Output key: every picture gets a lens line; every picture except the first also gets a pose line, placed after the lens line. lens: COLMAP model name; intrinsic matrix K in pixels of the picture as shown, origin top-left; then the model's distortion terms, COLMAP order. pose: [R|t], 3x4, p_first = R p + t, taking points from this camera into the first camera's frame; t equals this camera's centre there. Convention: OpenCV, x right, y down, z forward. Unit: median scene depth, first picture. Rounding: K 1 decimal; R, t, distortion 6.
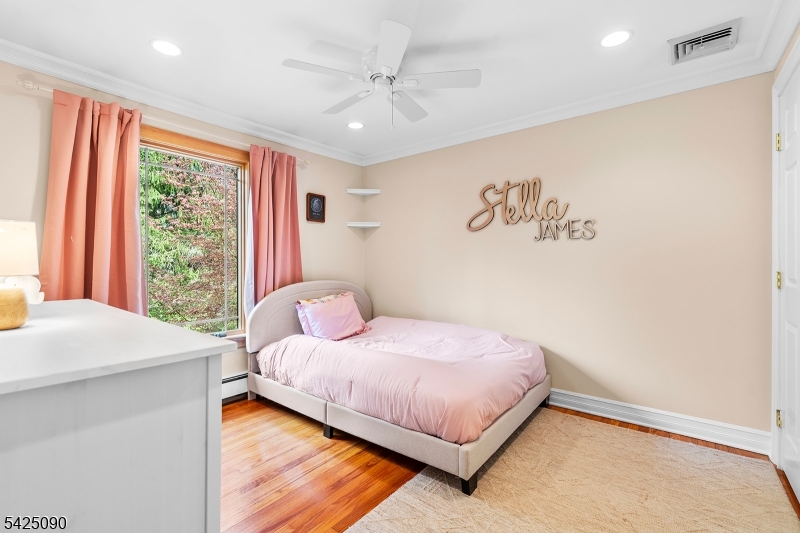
lens RADIAL K [[363.4, 0, 392.7], [0, 363.4, 266.6], [0, 0, 1]] dist [-0.004856, 0.002196]
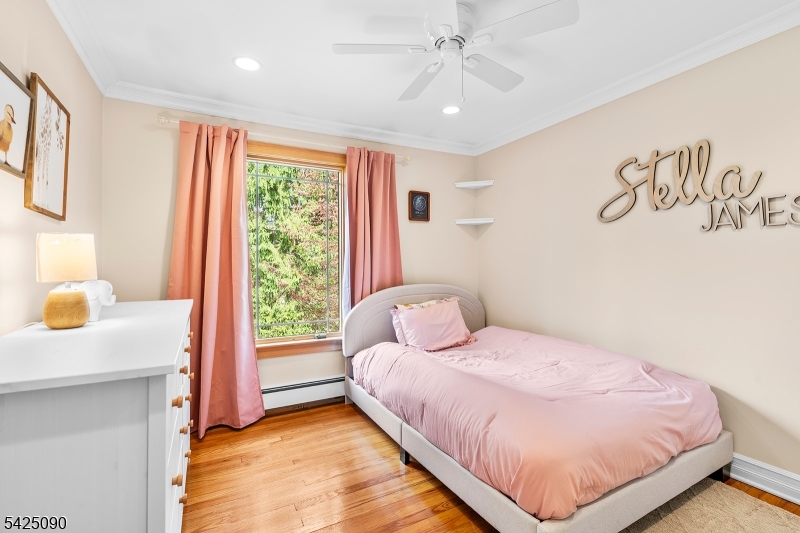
lens RADIAL K [[363.4, 0, 403.8], [0, 363.4, 262.0], [0, 0, 1]] dist [-0.004856, 0.002196]
pose [[0.918494, -0.008244, -0.395348, 0.163363], [0.003621, 0.999916, -0.012438, -0.007915], [0.395418, 0.009993, 0.918447, 0.167358]]
